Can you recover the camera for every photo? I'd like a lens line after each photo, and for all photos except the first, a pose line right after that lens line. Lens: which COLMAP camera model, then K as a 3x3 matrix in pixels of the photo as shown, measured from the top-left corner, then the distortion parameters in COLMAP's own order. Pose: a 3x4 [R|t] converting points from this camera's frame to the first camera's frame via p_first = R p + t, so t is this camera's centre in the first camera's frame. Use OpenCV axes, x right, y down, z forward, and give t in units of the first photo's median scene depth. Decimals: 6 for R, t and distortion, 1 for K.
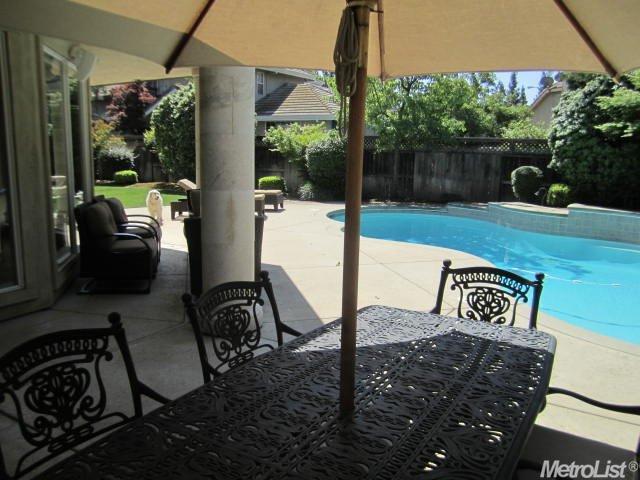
lens RADIAL K [[525.5, 0, 317.9], [0, 525.5, 256.9], [0, 0, 1]] dist [-0.082121, 0.041258]
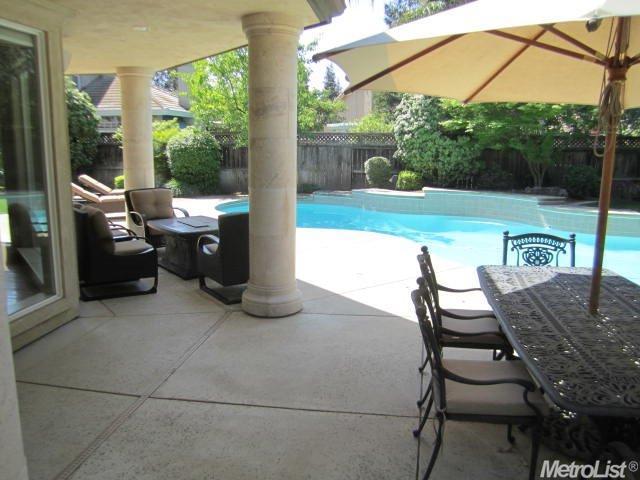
lens RADIAL K [[525.5, 0, 308.4], [0, 525.5, 249.3], [0, 0, 1]] dist [-0.082121, 0.041258]
pose [[0.931947, -0.083919, 0.352749, -0.192433], [0.083633, 0.996367, 0.016080, -0.002791], [-0.352817, 0.014515, 0.935580, -0.032913]]
